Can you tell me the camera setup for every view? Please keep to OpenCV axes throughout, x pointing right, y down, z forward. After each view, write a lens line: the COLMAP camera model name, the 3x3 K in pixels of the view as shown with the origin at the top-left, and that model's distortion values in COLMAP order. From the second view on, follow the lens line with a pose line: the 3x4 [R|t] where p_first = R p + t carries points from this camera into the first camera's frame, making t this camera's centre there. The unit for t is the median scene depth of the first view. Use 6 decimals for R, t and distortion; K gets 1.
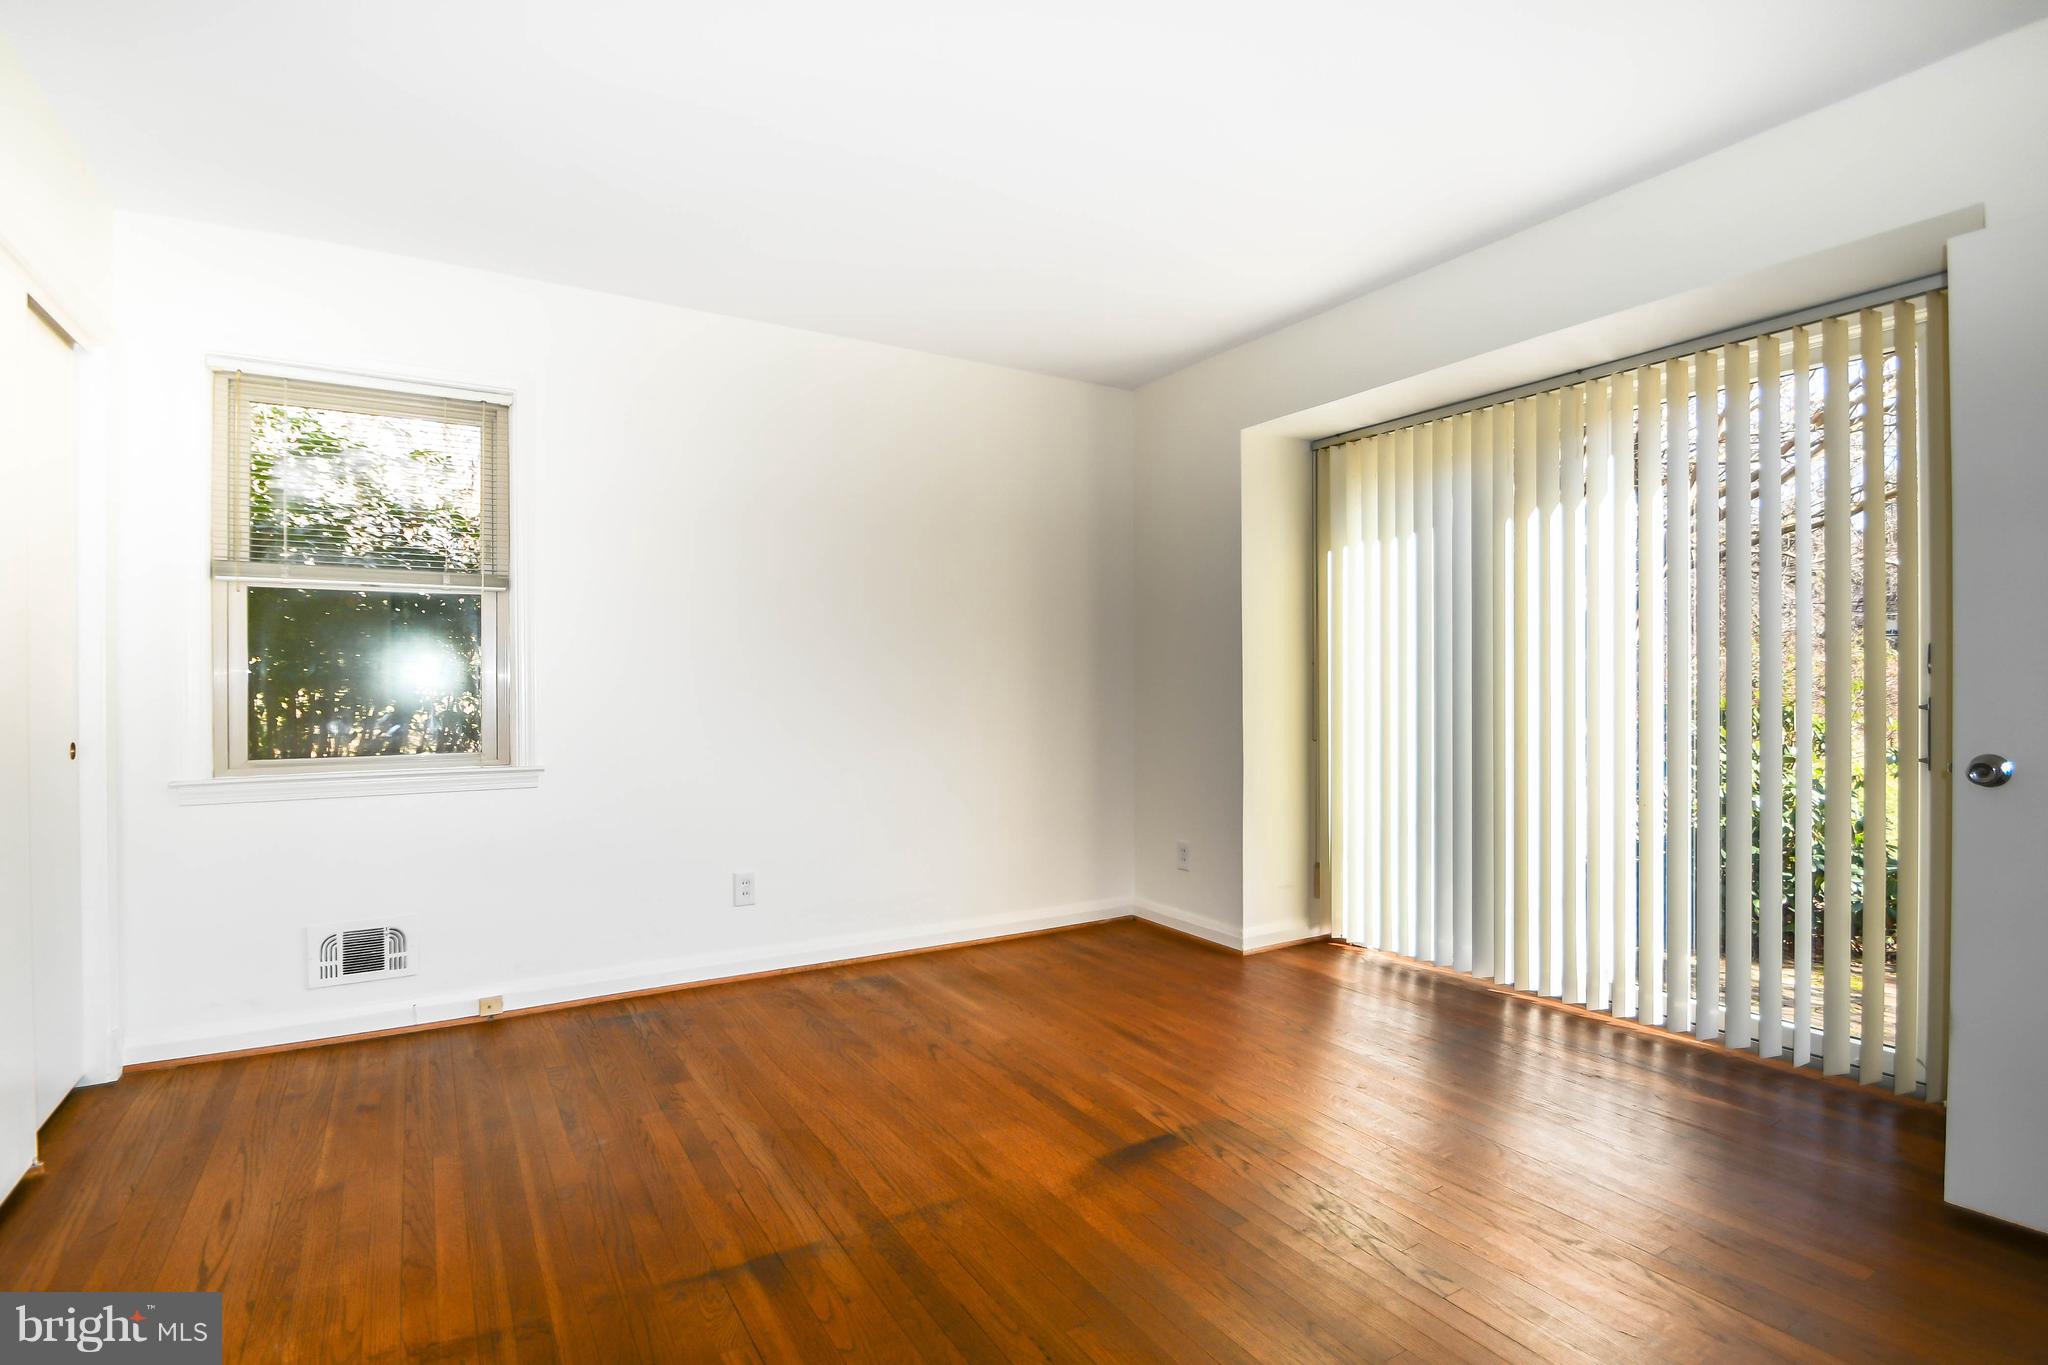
lens RADIAL K [[983.3, 0, 1004.7], [0, 983.3, 685.8], [0, 0, 1]] dist [-0.000942, -0.009169]
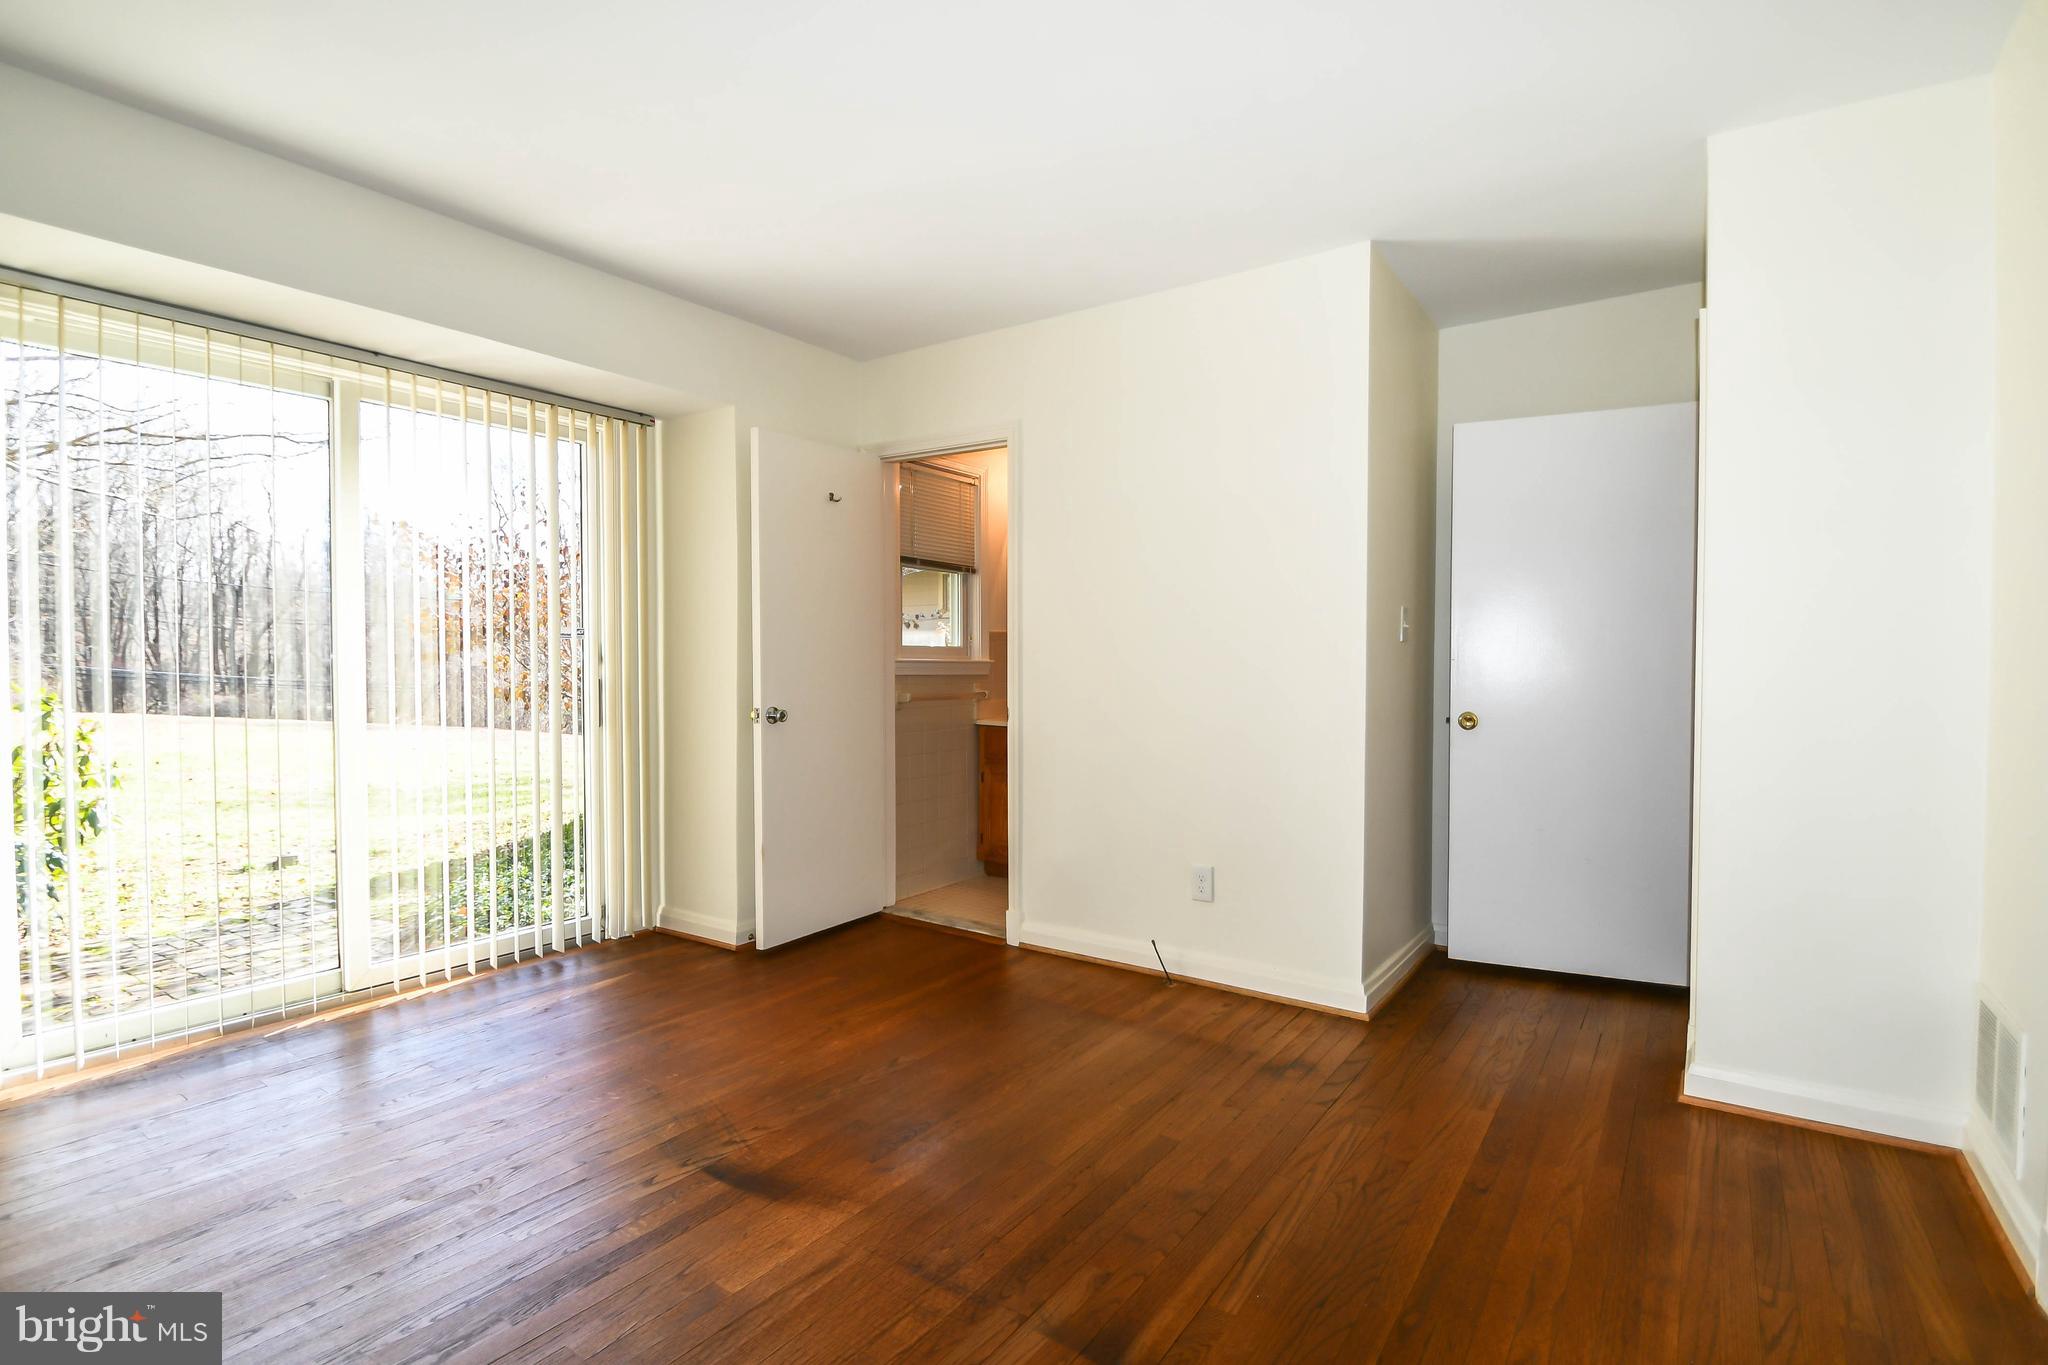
lens RADIAL K [[983.3, 0, 1004.7], [0, 983.3, 685.8], [0, 0, 1]] dist [-0.000942, -0.009169]
pose [[-0.403705, -0.017470, 0.914722, -0.839438], [0.007114, 0.999728, 0.022233, -0.007722], [-0.914861, 0.015483, -0.403471, 1.212913]]
